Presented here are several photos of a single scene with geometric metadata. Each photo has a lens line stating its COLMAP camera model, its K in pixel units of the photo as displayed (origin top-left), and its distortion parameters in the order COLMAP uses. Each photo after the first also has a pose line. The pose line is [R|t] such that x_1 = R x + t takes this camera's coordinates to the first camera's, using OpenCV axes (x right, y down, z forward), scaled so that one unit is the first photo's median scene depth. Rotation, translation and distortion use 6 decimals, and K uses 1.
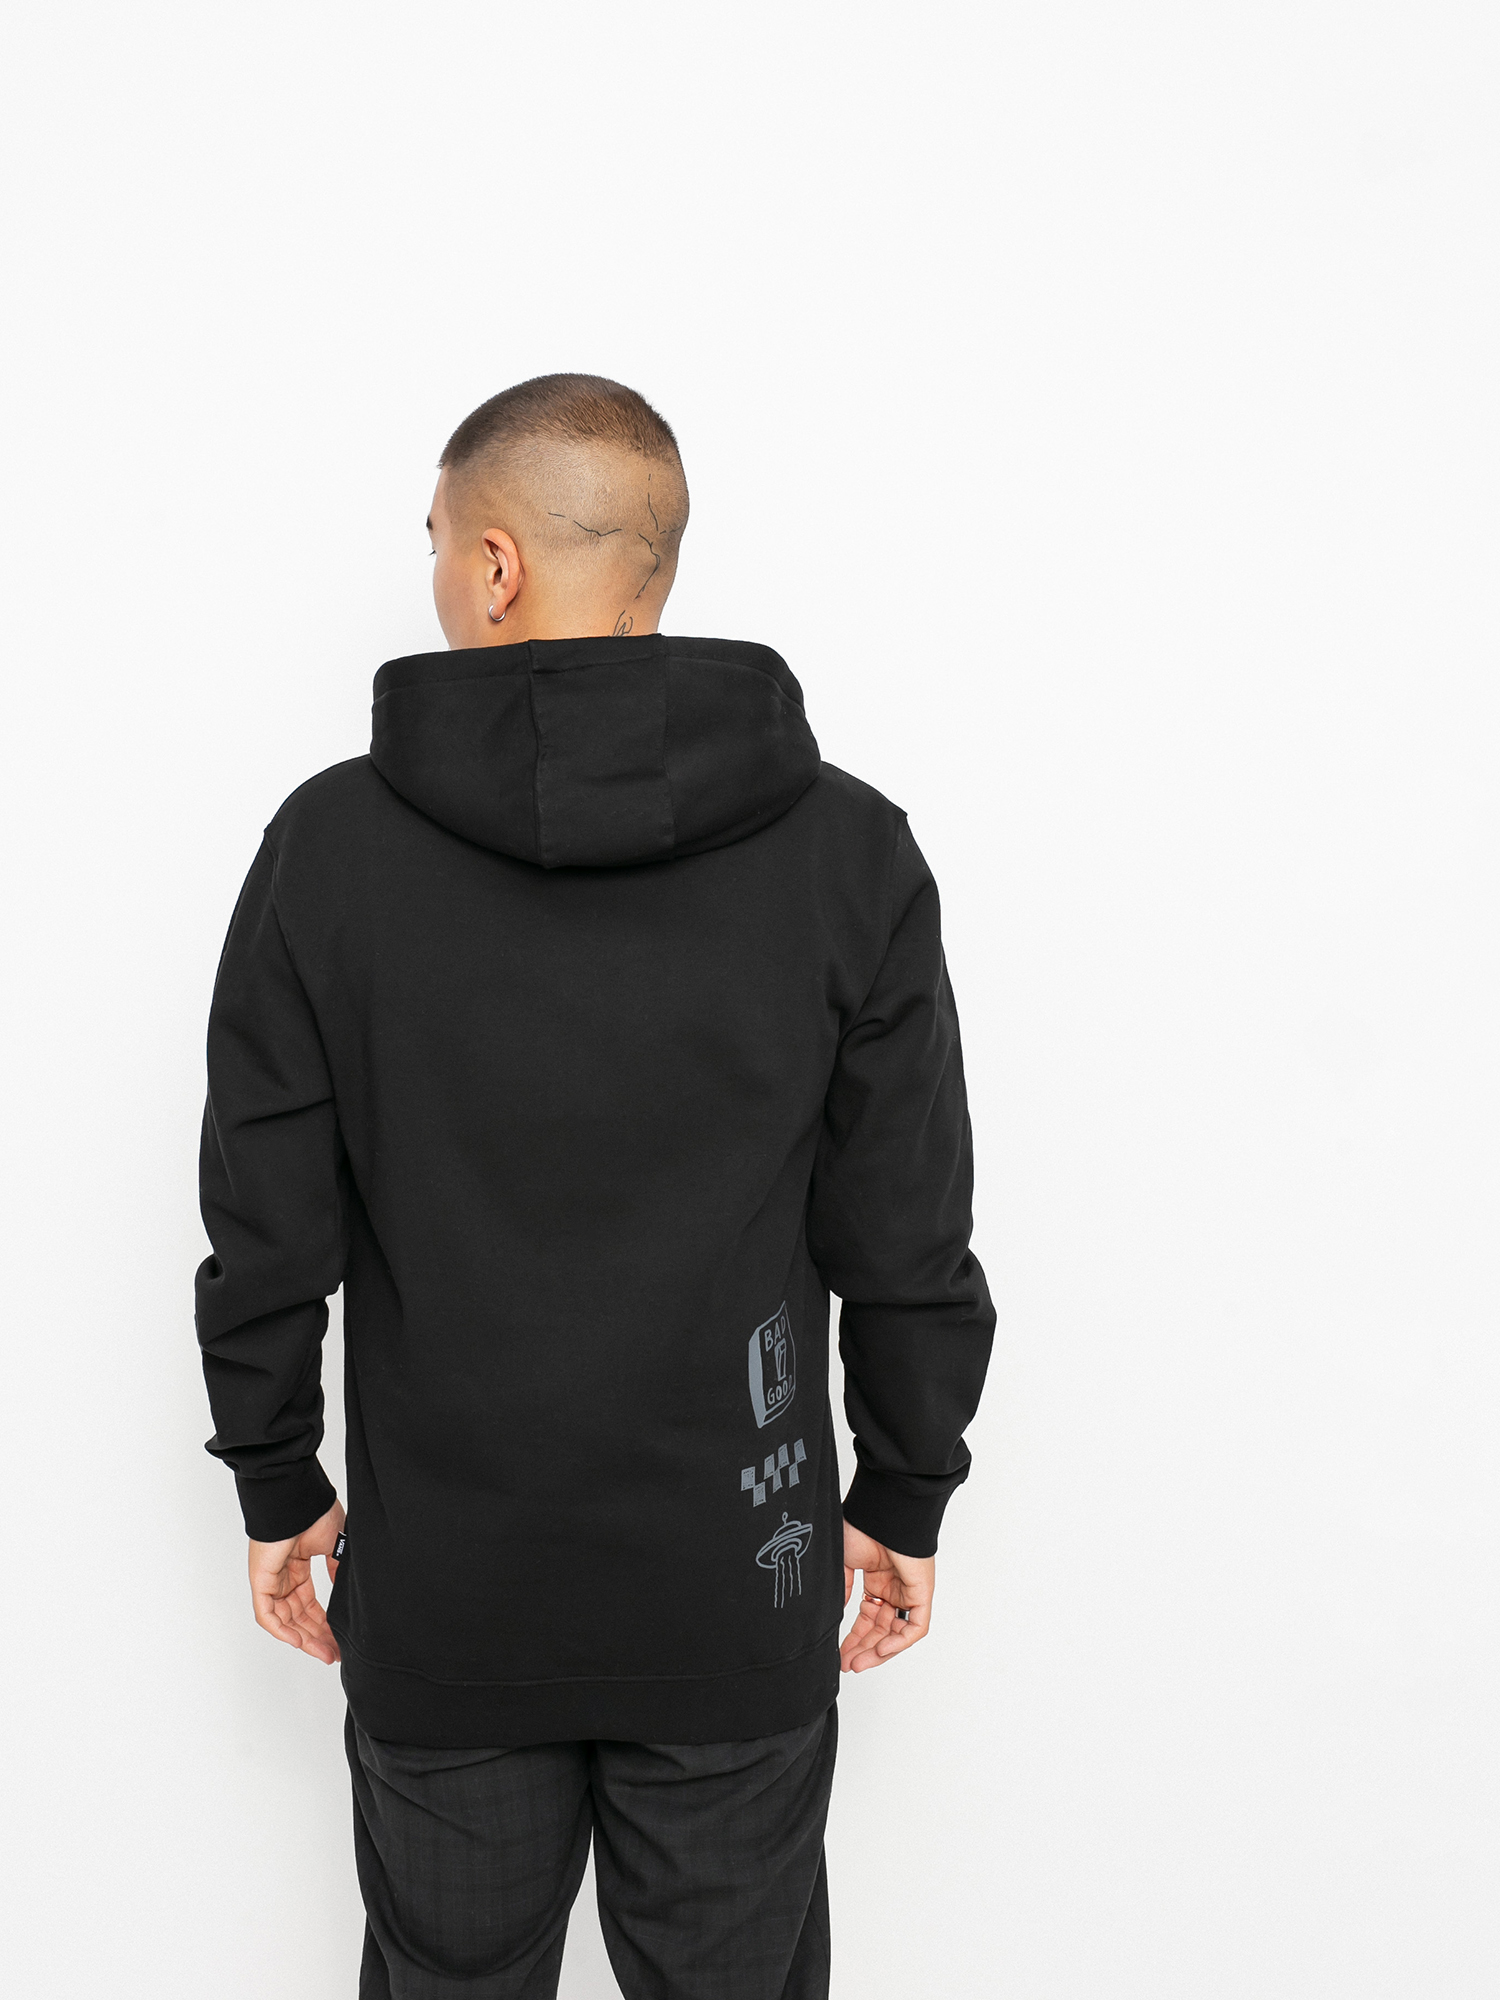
lens RADIAL K [[2850.5, 0, 750.1], [0, 2850.5, 1000.7], [0, 0, 1]] dist [0.004681, 0.000000]
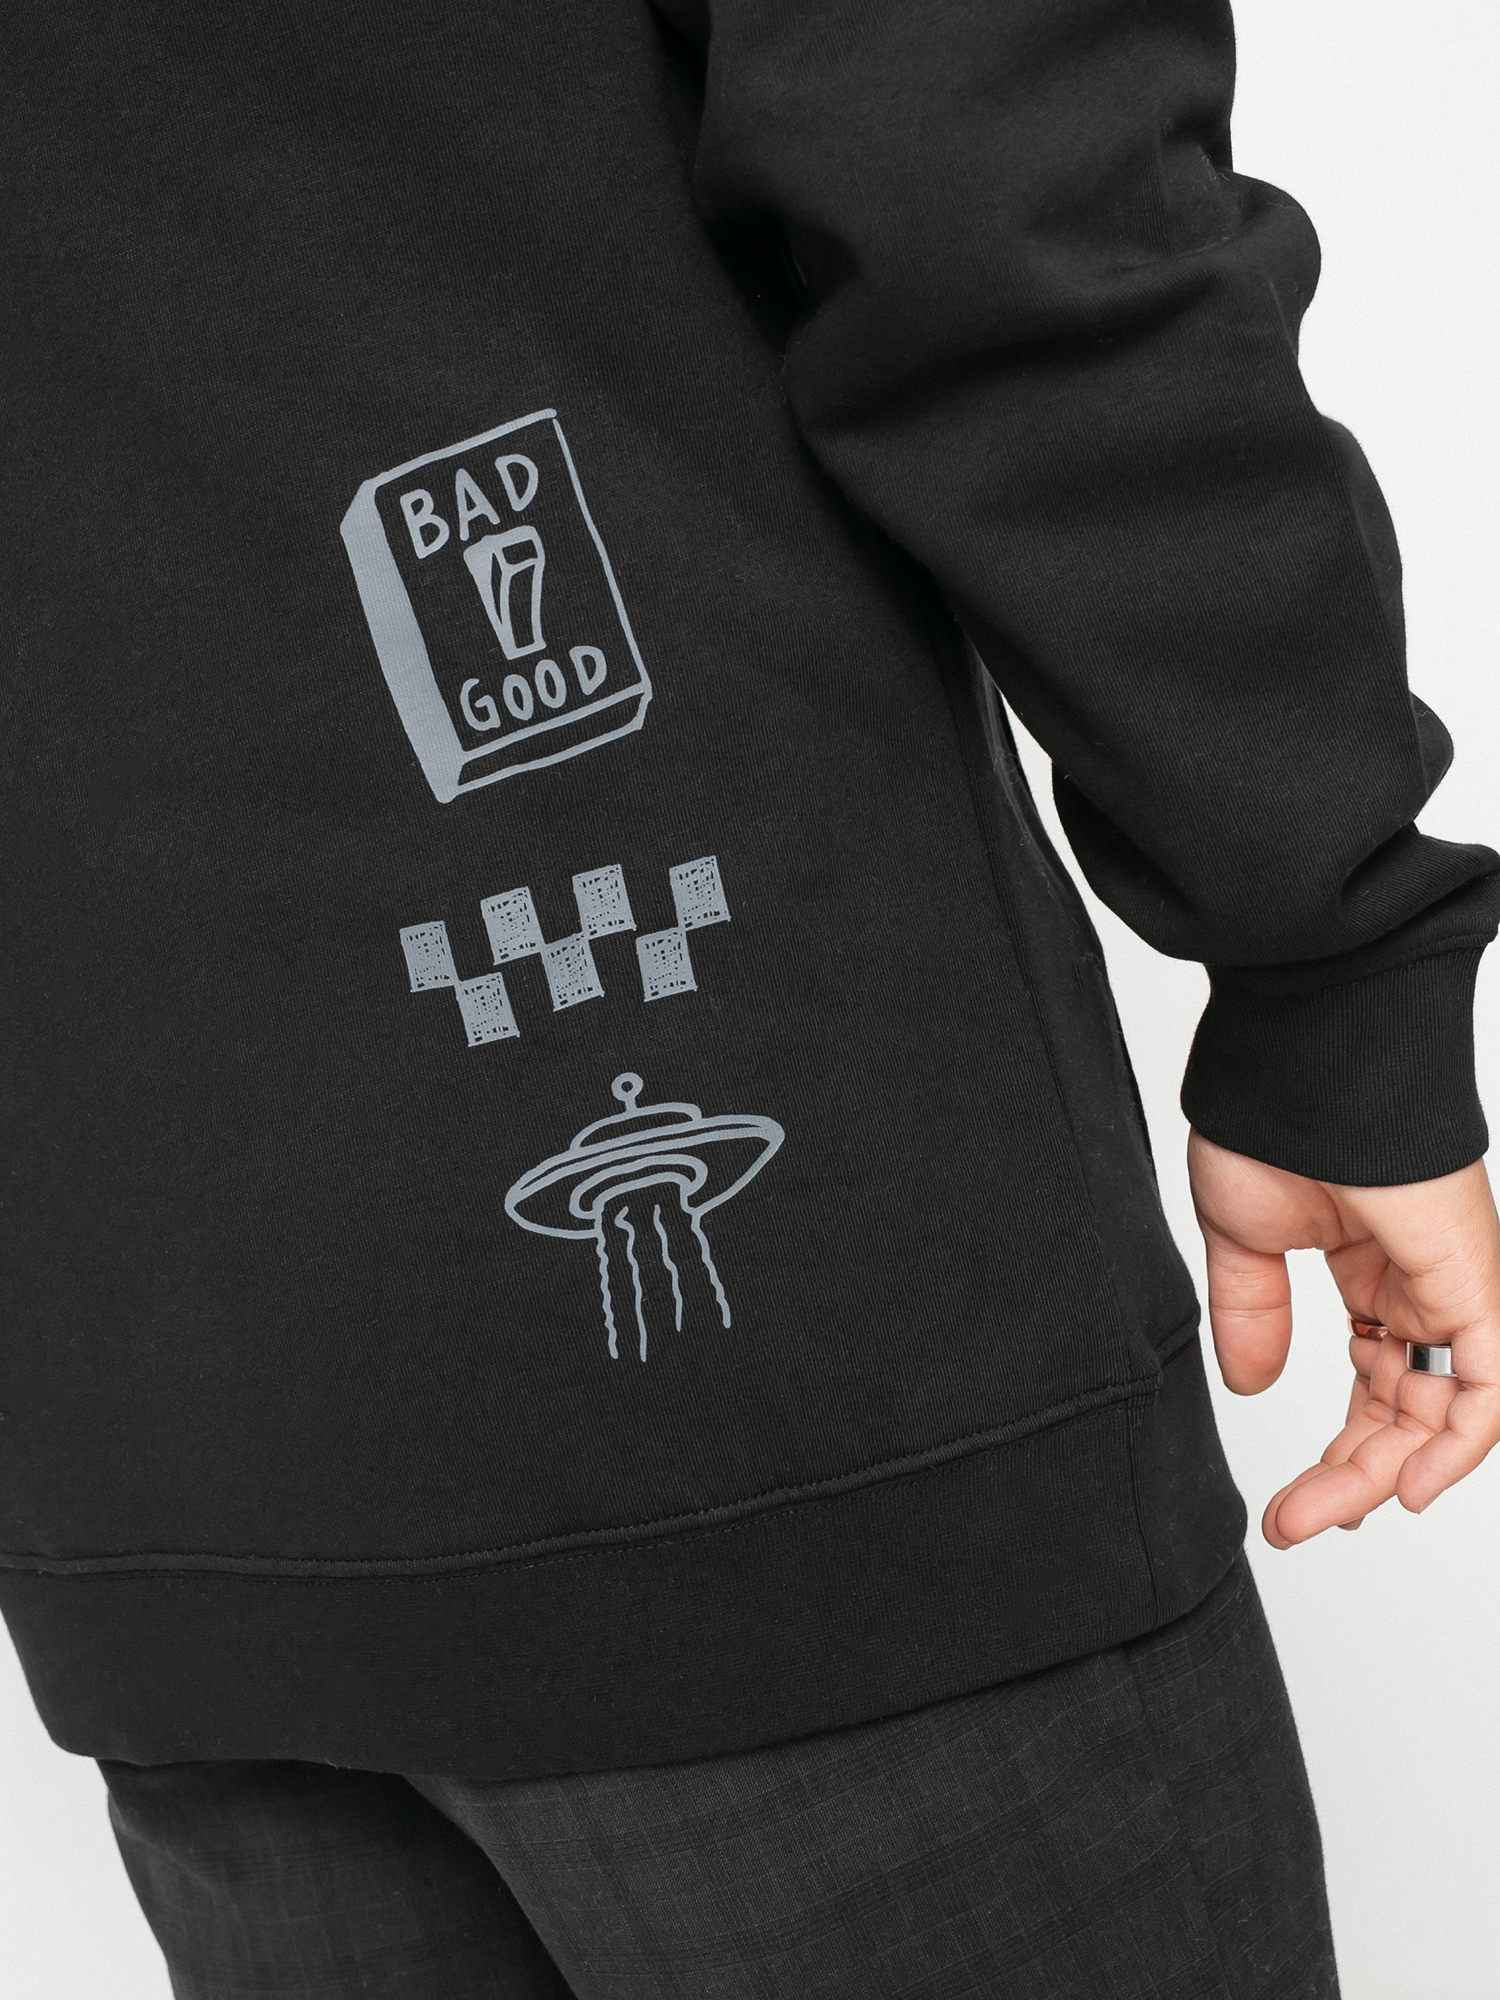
lens RADIAL K [[2850.5, 0, 750.4], [0, 2850.5, 998.5], [0, 0, 1]] dist [0.004681, 0.000000]
pose [[0.756466, -0.002210, -0.654029, 0.239662], [0.060189, 0.995986, 0.066251, 0.151496], [0.651257, -0.089482, 0.753563, 0.770833]]
